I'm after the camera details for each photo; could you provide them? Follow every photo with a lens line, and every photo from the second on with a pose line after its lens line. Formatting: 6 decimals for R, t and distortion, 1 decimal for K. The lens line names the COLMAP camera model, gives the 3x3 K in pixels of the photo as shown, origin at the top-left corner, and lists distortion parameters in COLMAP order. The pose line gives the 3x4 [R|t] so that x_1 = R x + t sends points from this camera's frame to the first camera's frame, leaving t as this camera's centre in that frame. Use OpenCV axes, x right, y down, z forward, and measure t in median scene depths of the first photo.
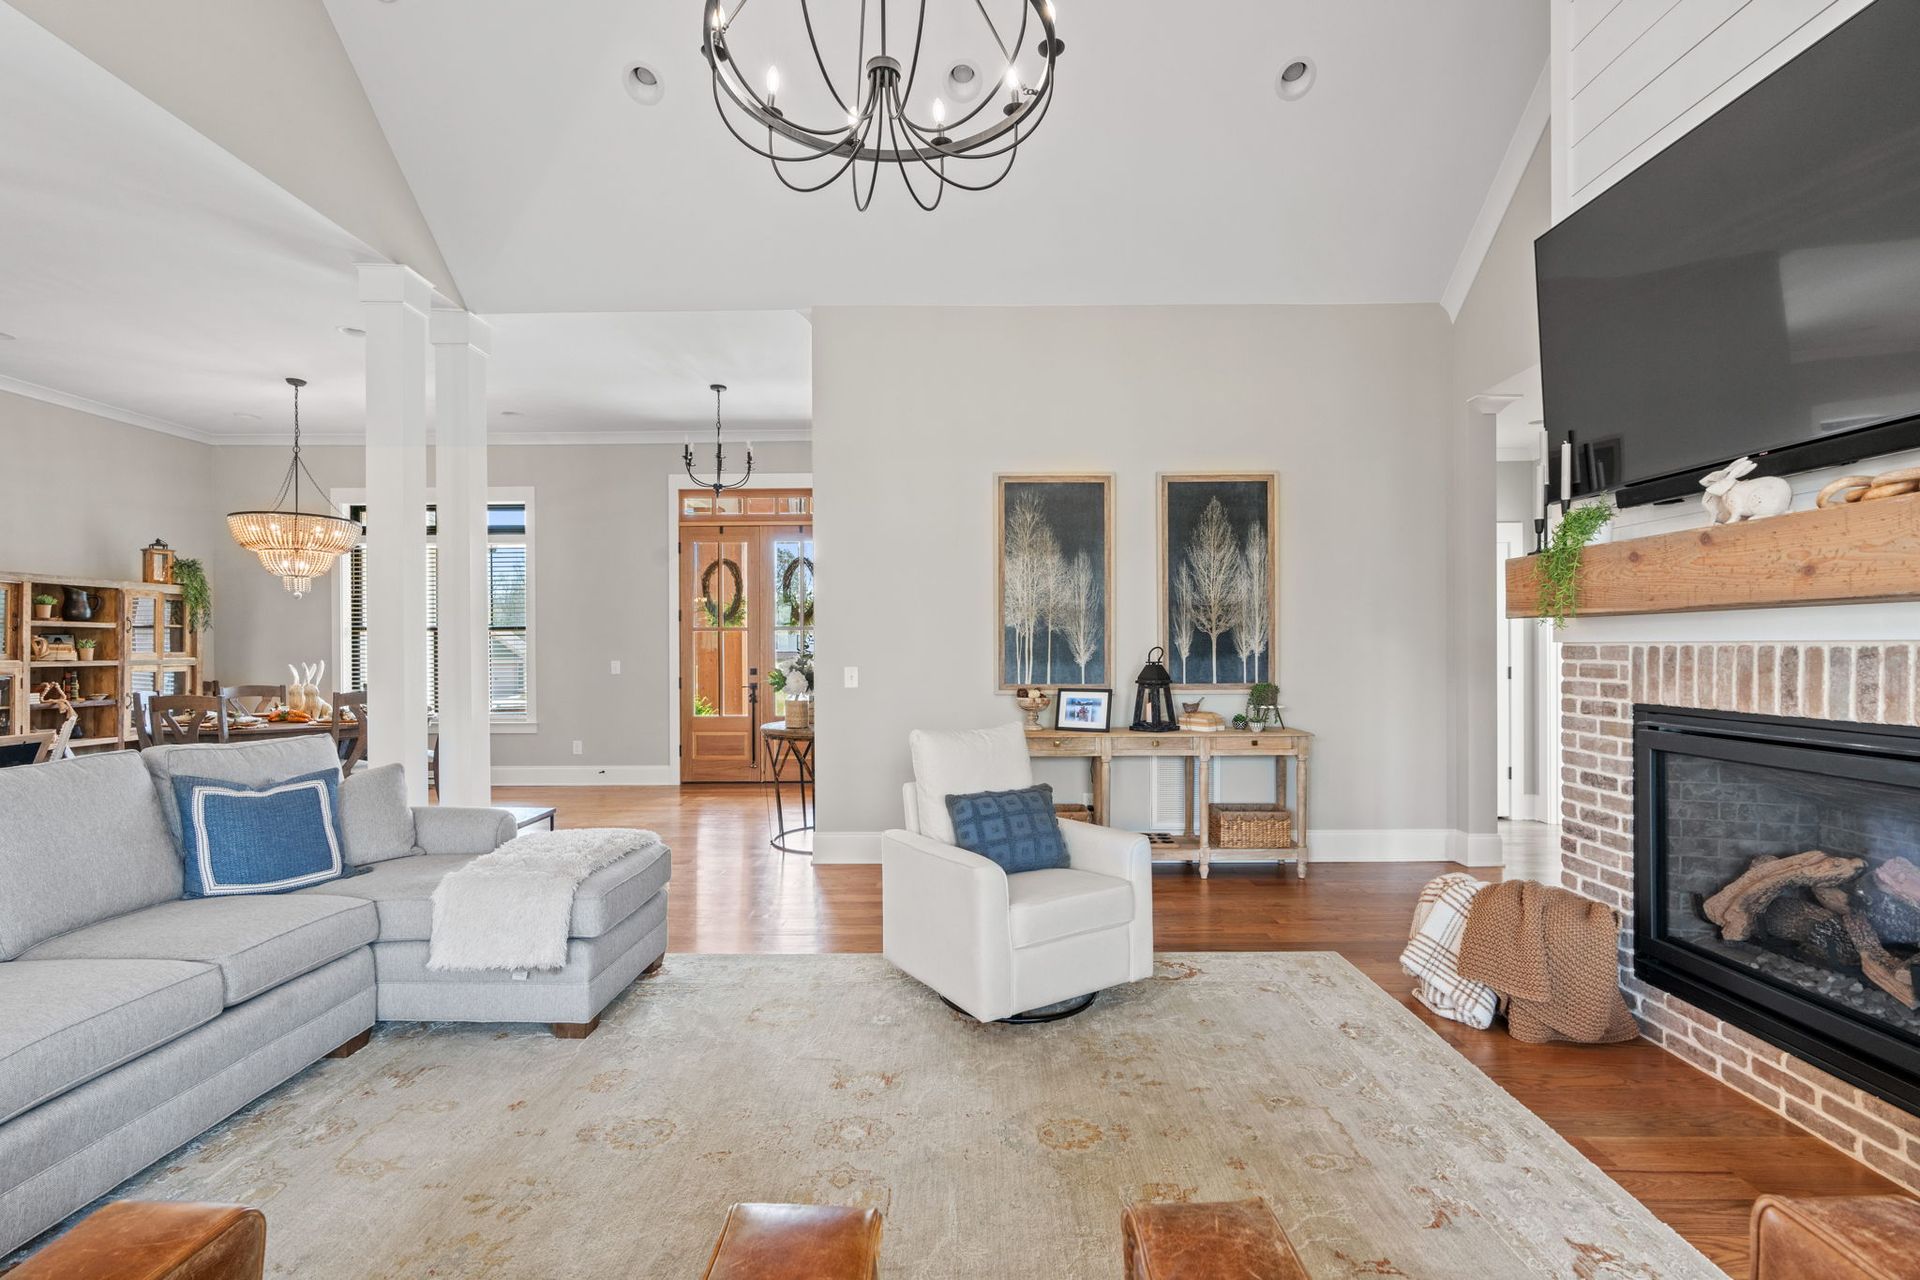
lens RADIAL K [[872.0, 0, 966.6], [0, 872.0, 651.9], [0, 0, 1]] dist [-0.010671, 0.003910]
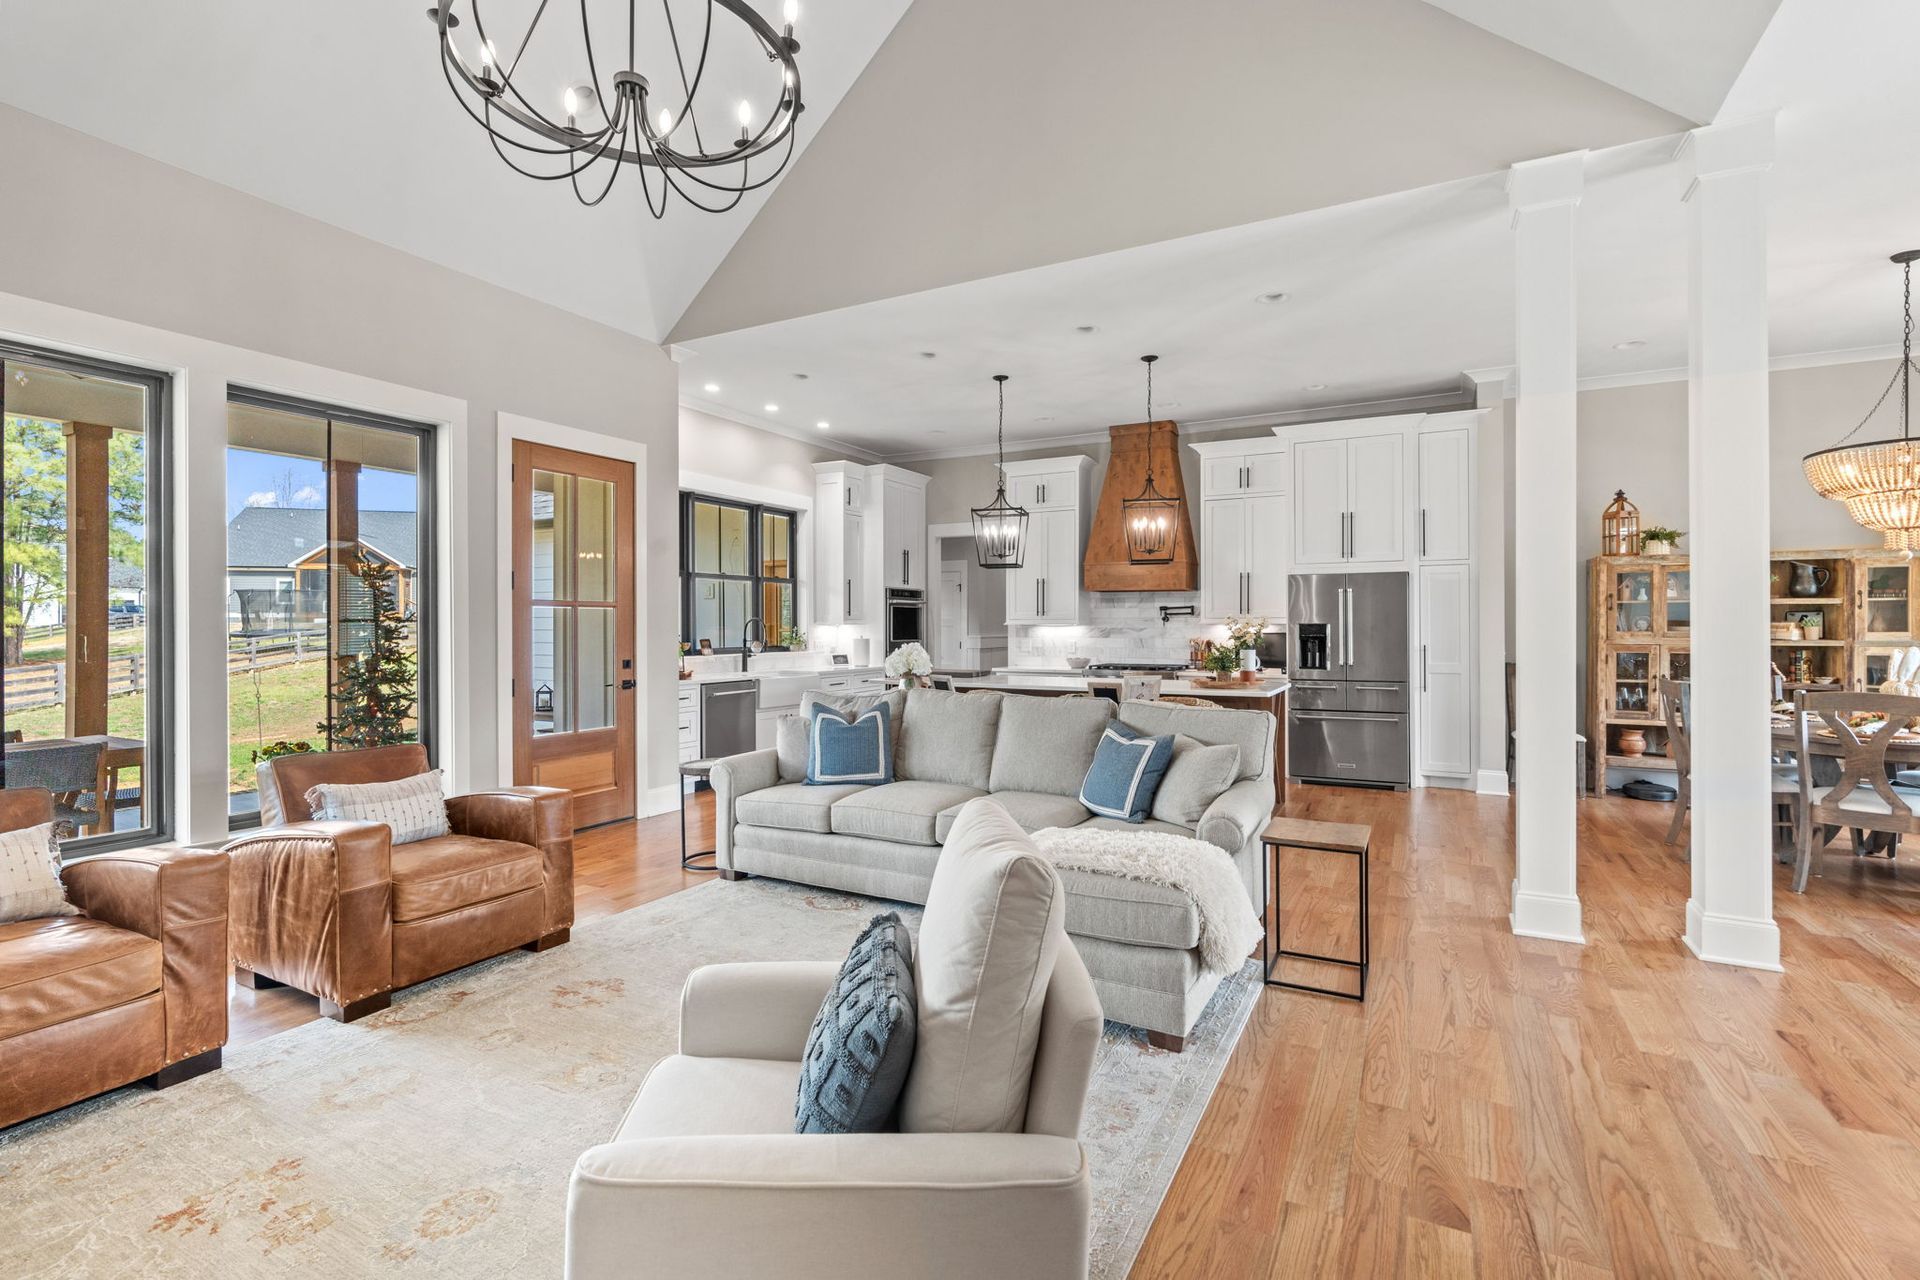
lens RADIAL K [[872.0, 0, 955.8], [0, 872.0, 628.6], [0, 0, 1]] dist [-0.010671, 0.003910]
pose [[-0.468901, 0.008797, -0.883207, 0.284916], [-0.000413, 0.999948, 0.010179, -0.014620], [0.883250, 0.005137, -0.468873, 0.814745]]
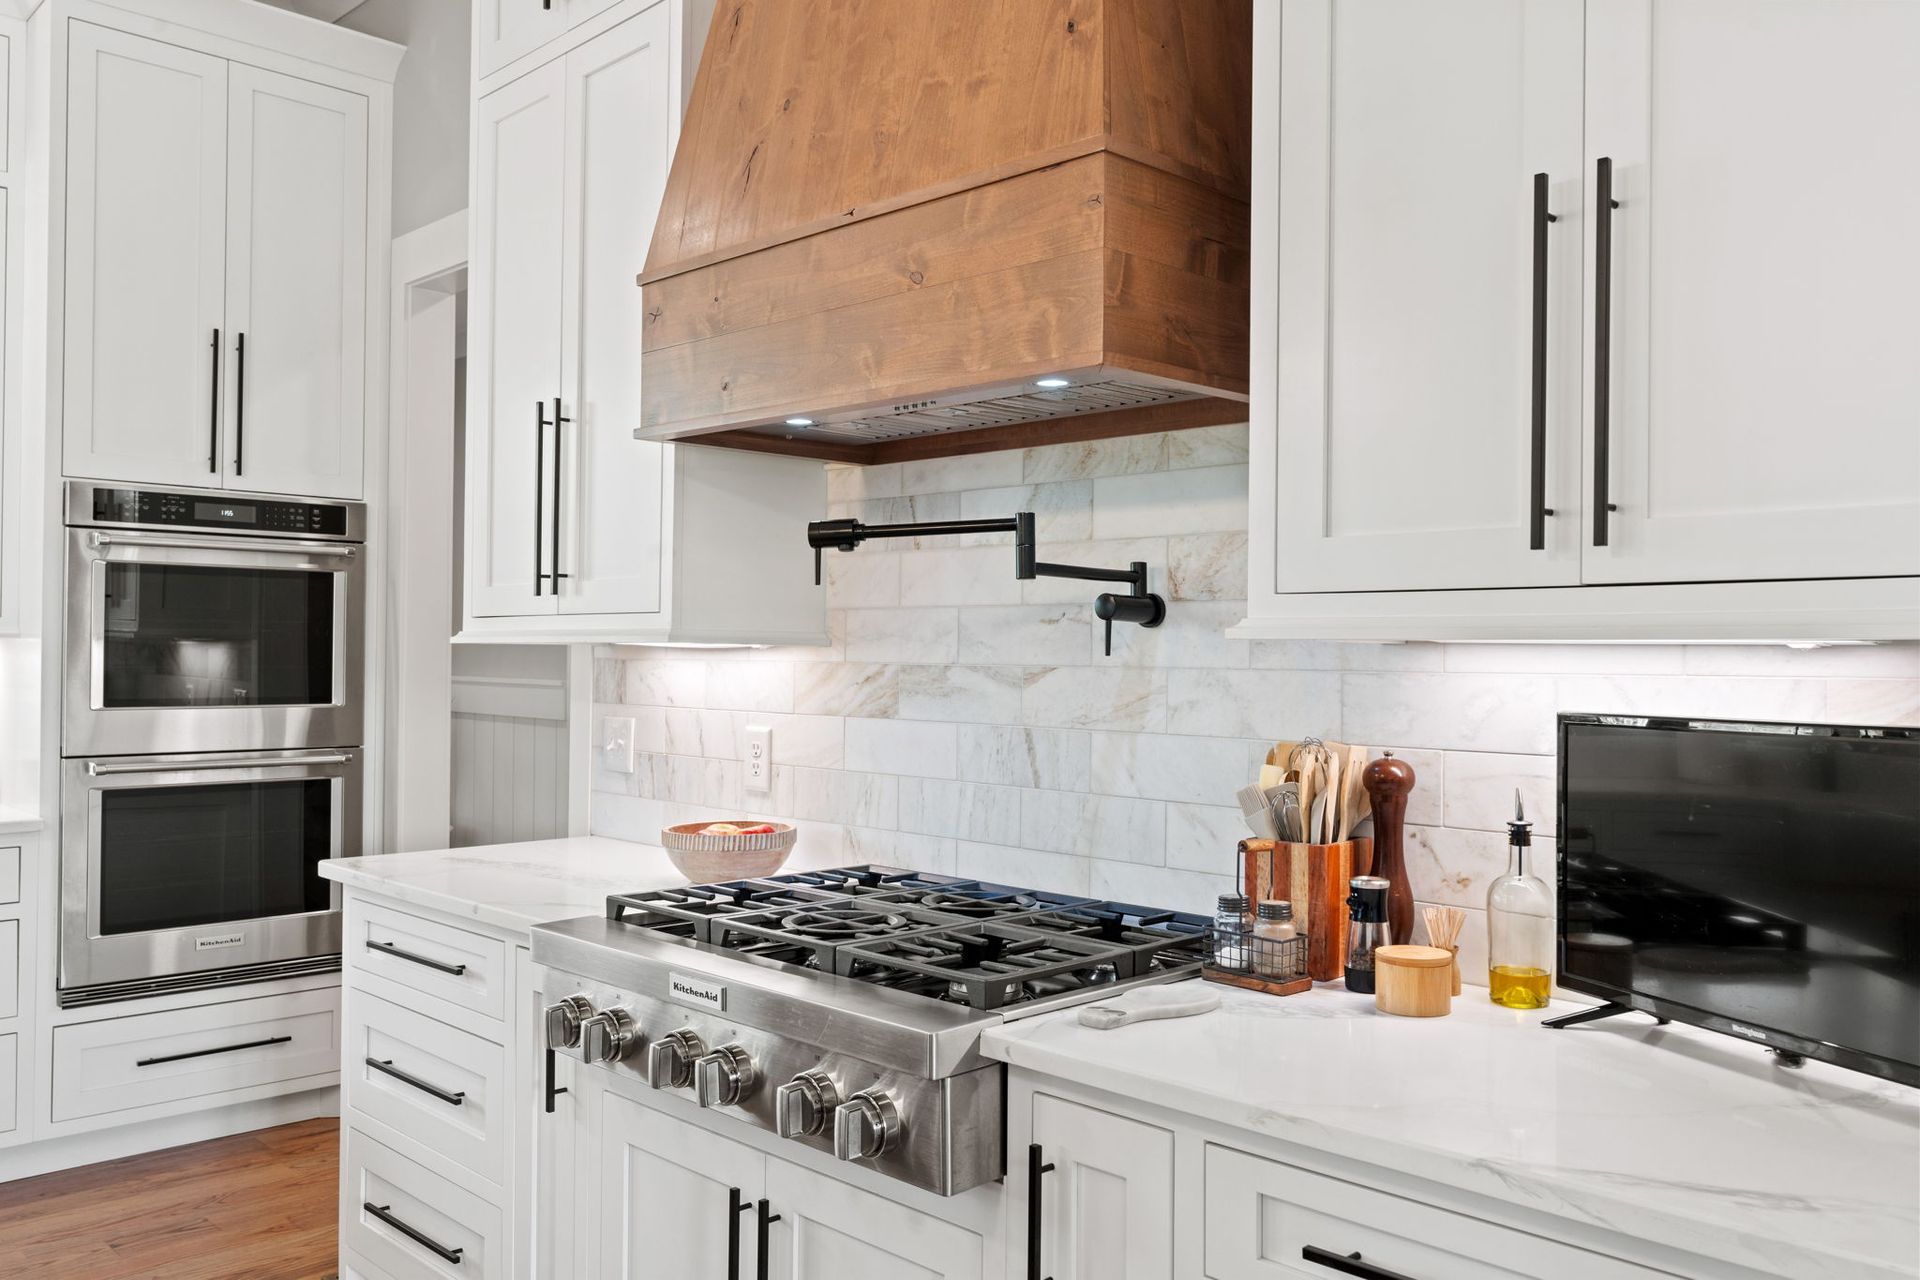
lens RADIAL K [[1521.2, 0, 956.2], [0, 1521.2, 642.4], [0, 0, 1]] dist [0.007638, -0.002282]
pose [[-0.707416, -0.003953, -0.706786, -1.031503], [-0.006550, 0.999978, 0.000963, -0.006537], [0.706767, 0.005311, -0.707427, 0.665847]]
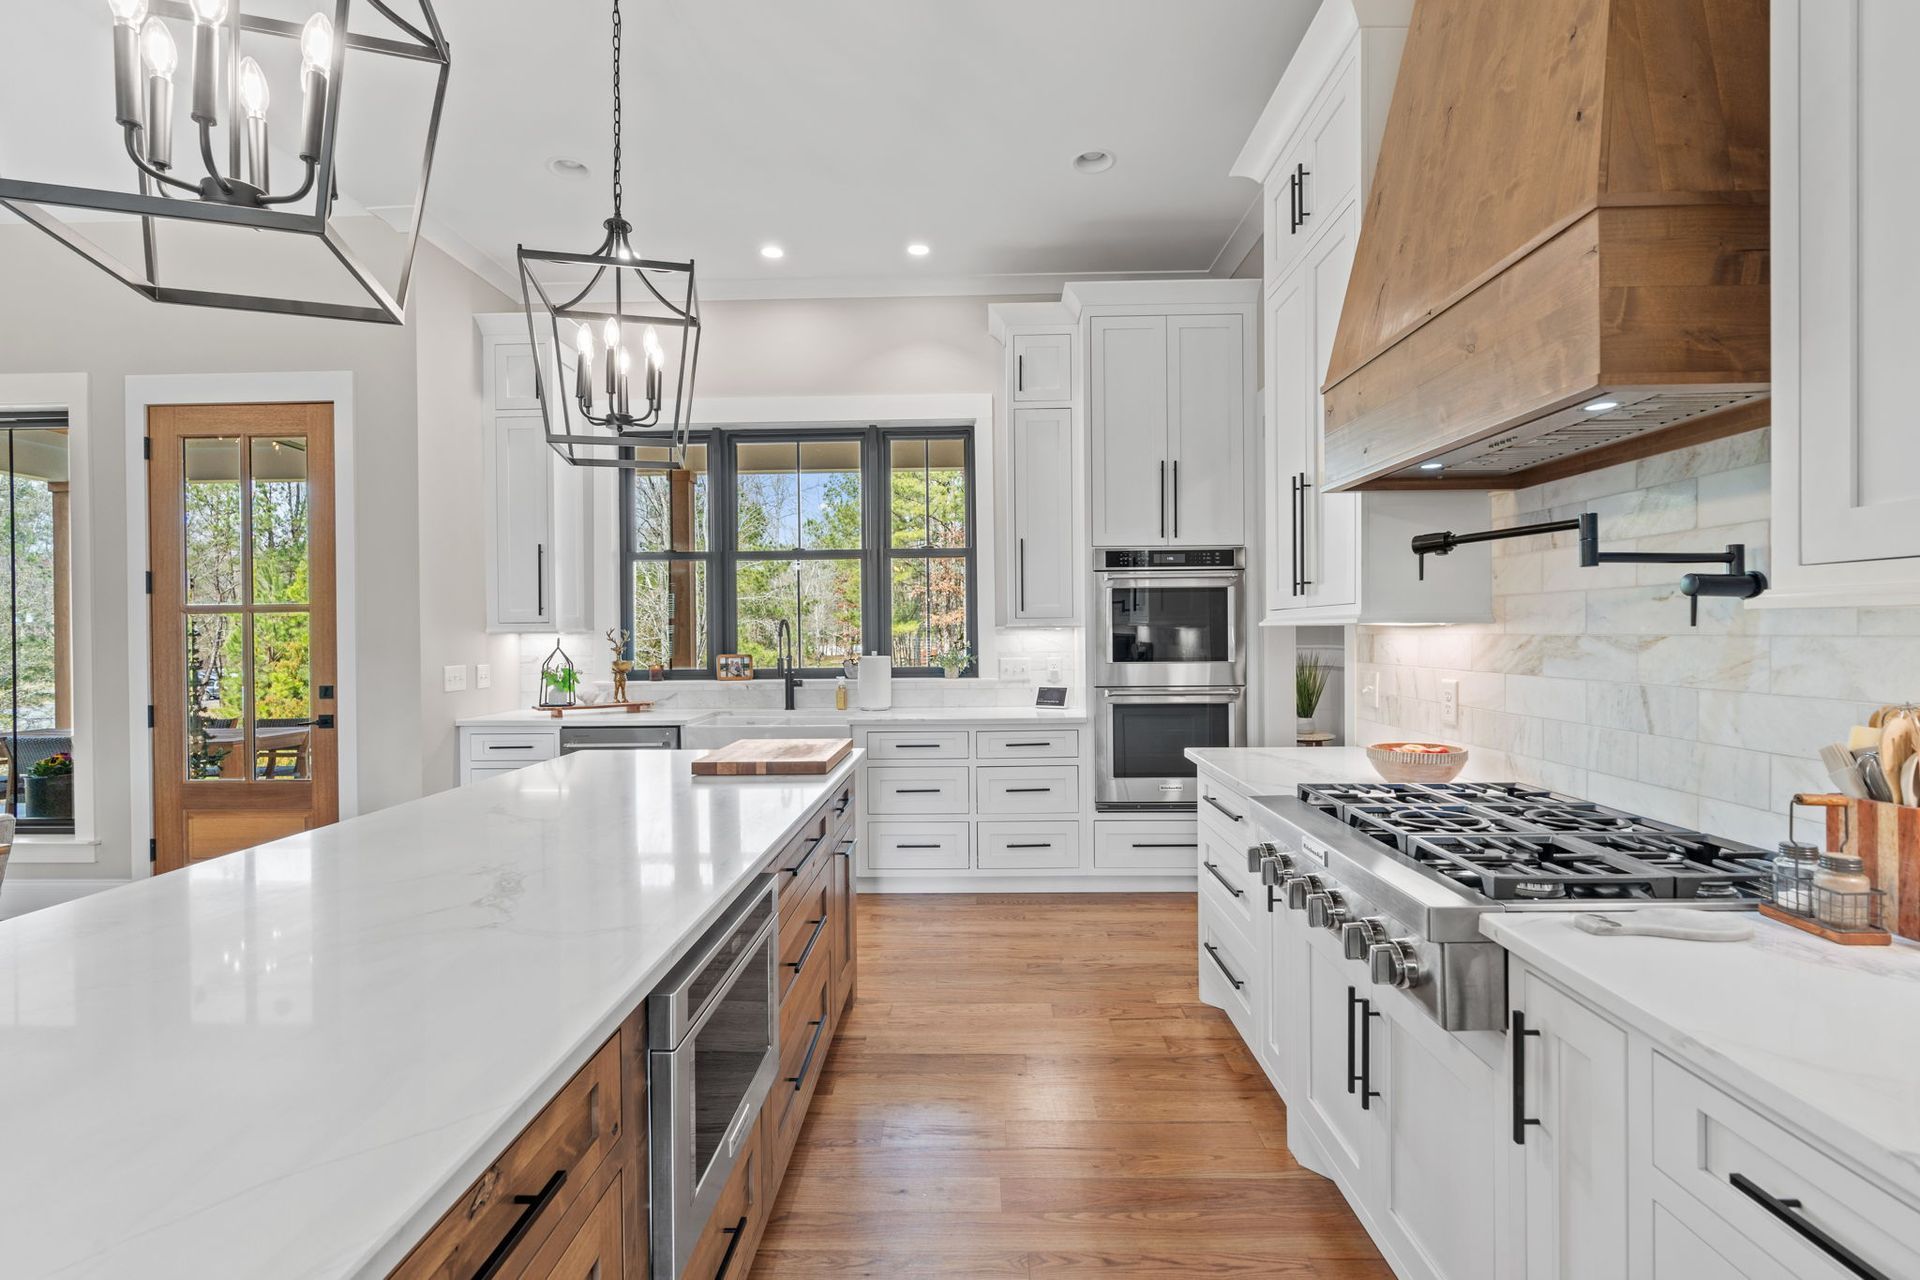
lens RADIAL K [[872.0, 0, 959.3], [0, 872.0, 636.4], [0, 0, 1]] dist [-0.010671, 0.003910]
pose [[-0.999830, 0.015057, 0.010670, -1.126038], [0.015149, 0.999848, 0.008631, -0.005354], [-0.010538, 0.008791, -0.999906, 0.684918]]
